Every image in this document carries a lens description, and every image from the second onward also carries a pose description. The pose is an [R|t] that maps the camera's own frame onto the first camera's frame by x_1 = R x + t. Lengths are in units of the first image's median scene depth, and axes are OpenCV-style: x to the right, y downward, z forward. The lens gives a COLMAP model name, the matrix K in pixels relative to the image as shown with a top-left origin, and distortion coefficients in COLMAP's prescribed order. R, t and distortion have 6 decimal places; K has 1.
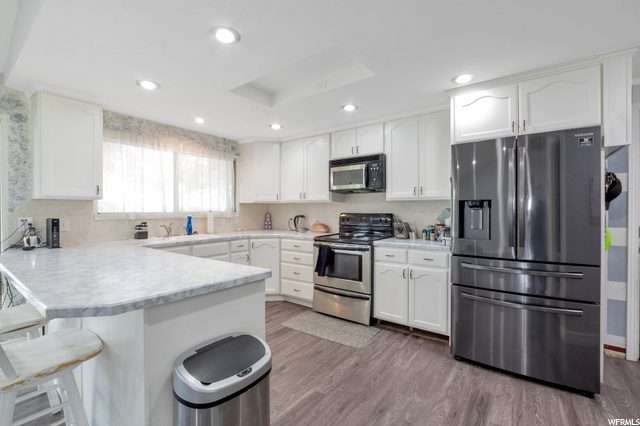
lens RADIAL K [[285.9, 0, 319.9], [0, 285.9, 205.3], [0, 0, 1]] dist [-0.000660, -0.000613]
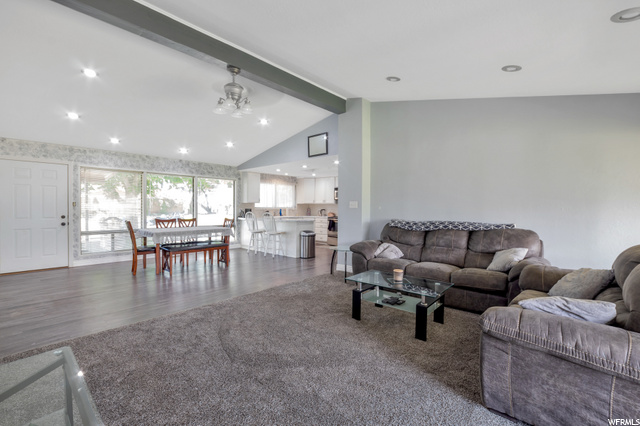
lens RADIAL K [[285.9, 0, 319.9], [0, 285.9, 205.3], [0, 0, 1]] dist [-0.000660, -0.000613]
pose [[0.995827, 0.009631, -0.090751, 0.138736], [-0.008623, 0.999897, 0.011490, -0.027773], [0.090852, -0.010659, 0.995807, -1.576903]]
